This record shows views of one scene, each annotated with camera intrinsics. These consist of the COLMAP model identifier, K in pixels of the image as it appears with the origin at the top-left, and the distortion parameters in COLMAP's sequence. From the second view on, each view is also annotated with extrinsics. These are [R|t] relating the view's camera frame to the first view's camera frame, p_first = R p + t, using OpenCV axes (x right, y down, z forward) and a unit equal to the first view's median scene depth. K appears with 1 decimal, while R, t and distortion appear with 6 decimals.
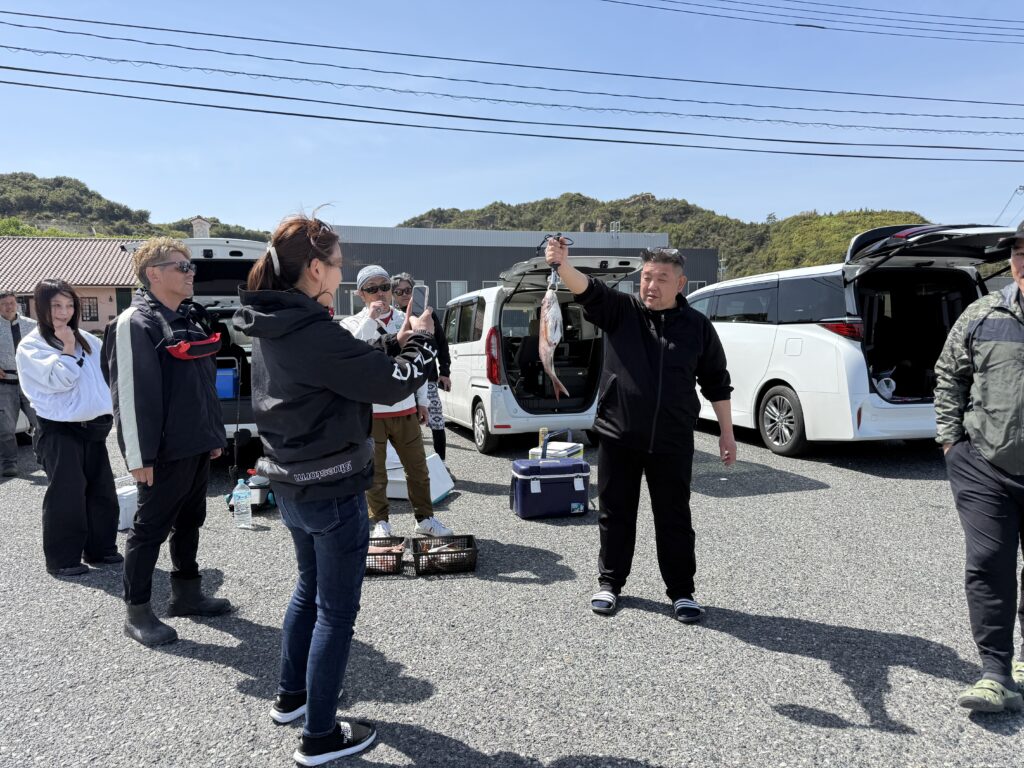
lens RADIAL K [[717.3, 0, 502.4], [0, 717.3, 377.1], [0, 0, 1]] dist [0.044672, -0.025022]
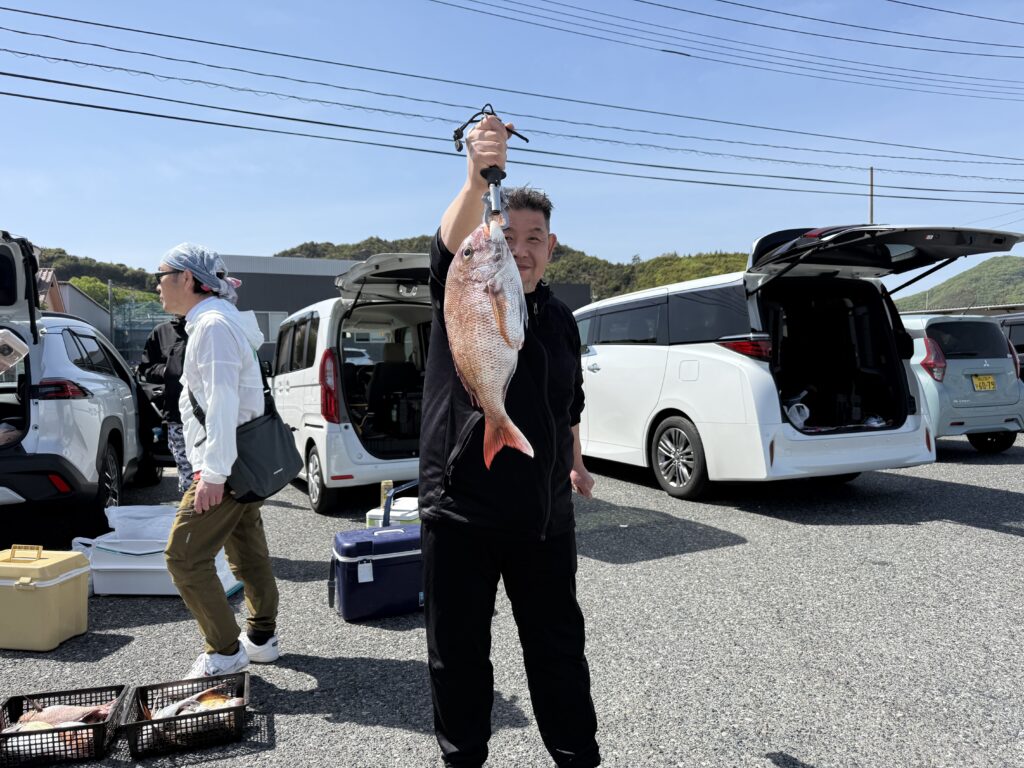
lens RADIAL K [[717.3, 0, 509.7], [0, 717.3, 374.7], [0, 0, 1]] dist [0.044672, -0.025022]
pose [[0.984278, -0.011816, 0.176233, 0.046297], [0.021202, 0.998449, -0.051470, 0.002625], [-0.175352, 0.054398, 0.983002, 0.215121]]
